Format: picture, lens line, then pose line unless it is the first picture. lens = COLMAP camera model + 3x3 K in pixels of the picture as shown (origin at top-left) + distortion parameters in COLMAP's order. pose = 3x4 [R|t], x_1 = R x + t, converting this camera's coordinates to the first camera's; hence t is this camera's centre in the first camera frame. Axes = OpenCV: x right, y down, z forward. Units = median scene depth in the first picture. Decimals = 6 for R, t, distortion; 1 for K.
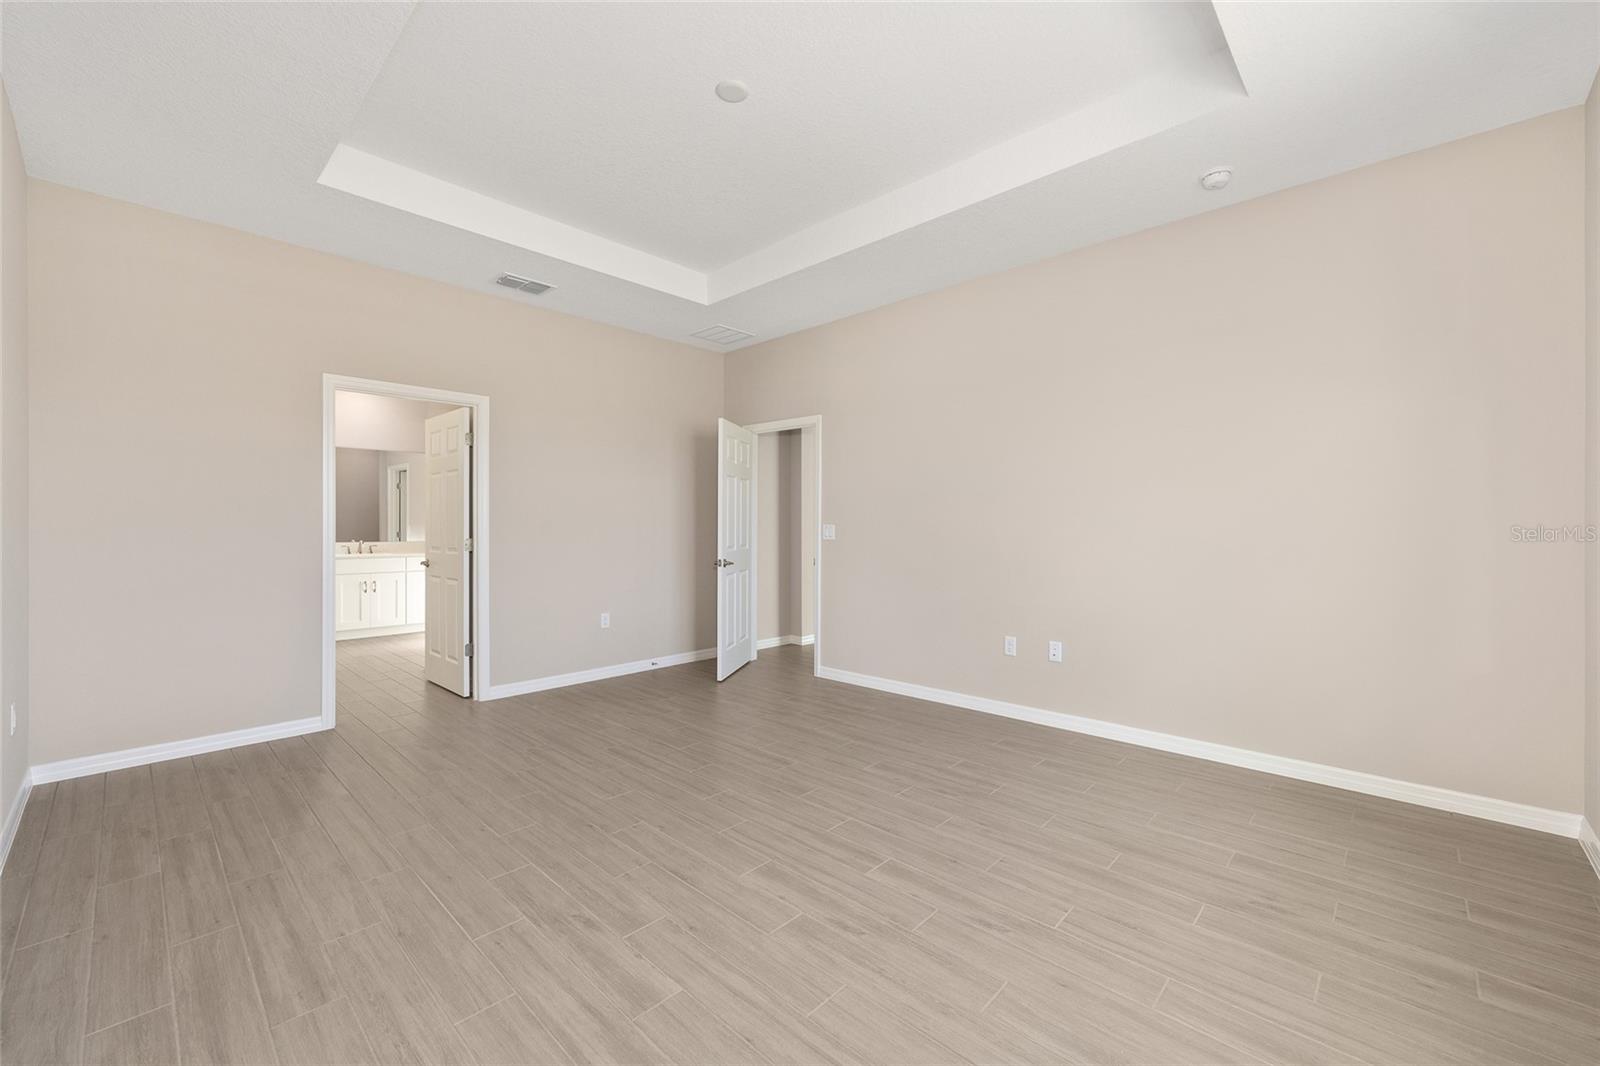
lens RADIAL K [[639.0, 0, 803.4], [0, 639.0, 533.9], [0, 0, 1]] dist [0.000060, 0.000069]
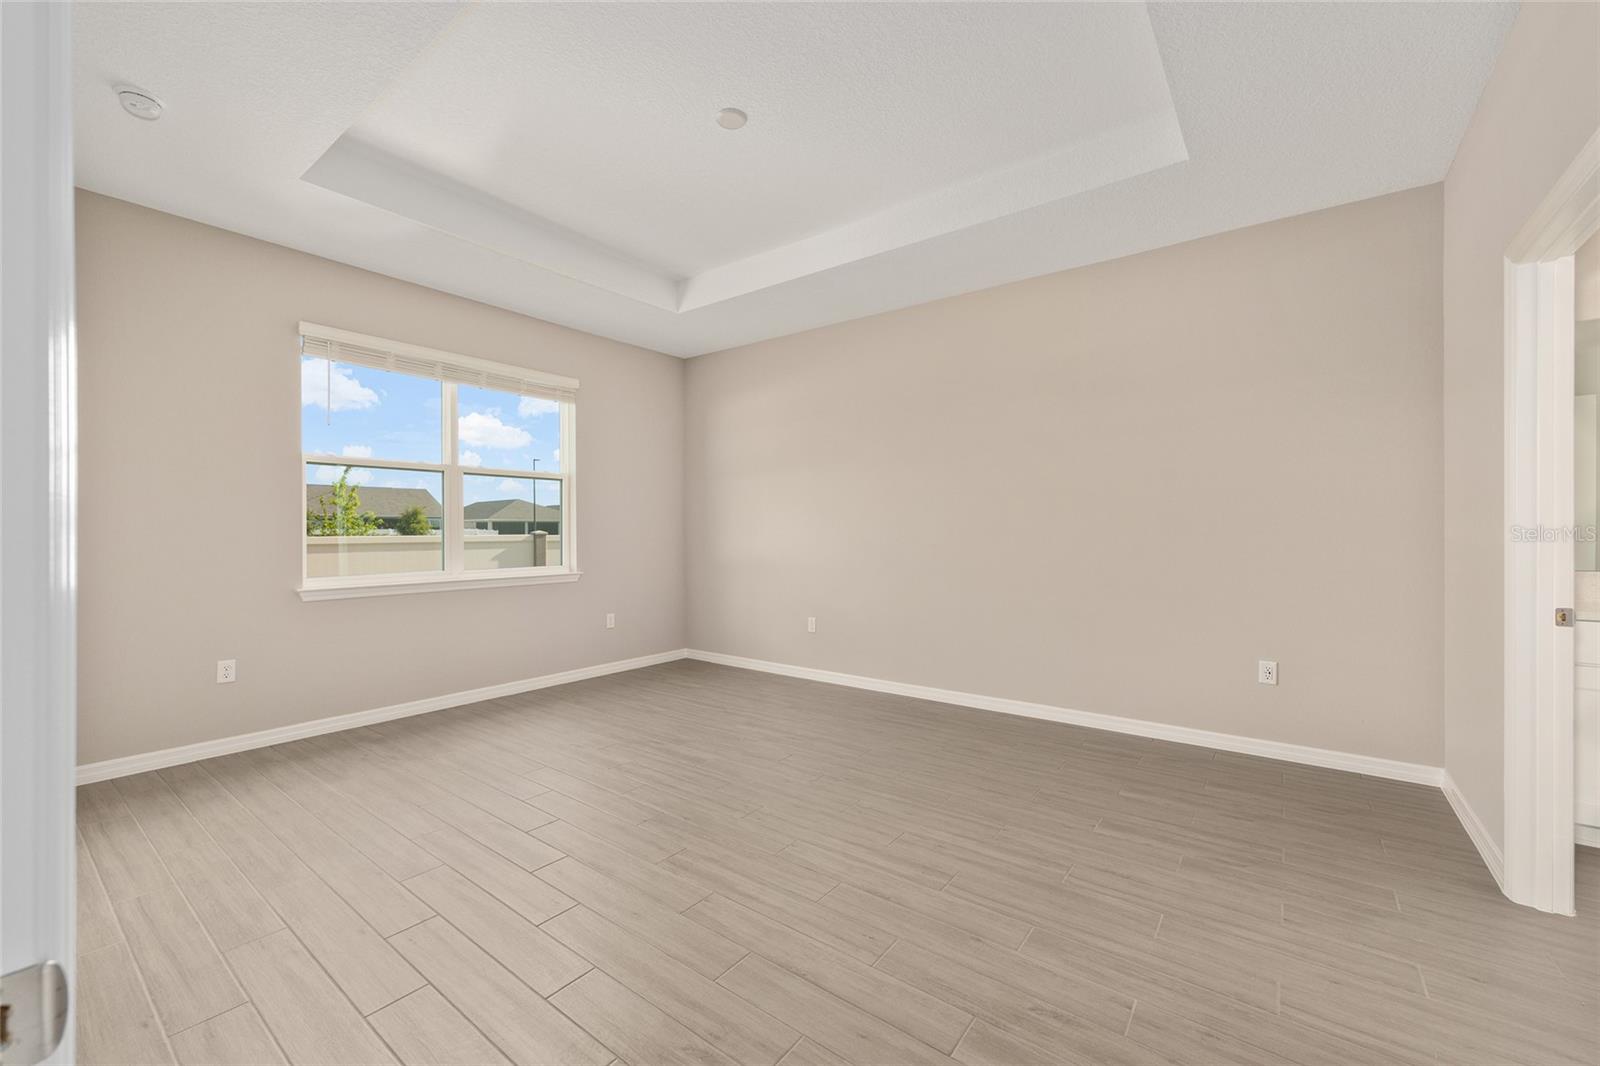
lens RADIAL K [[639.0, 0, 803.4], [0, 639.0, 533.9], [0, 0, 1]] dist [0.000060, 0.000069]
pose [[-0.994689, 0.001364, -0.102917, -0.140778], [0.000819, 0.999985, 0.005337, -0.008608], [0.102923, 0.005224, -0.994676, 2.388121]]
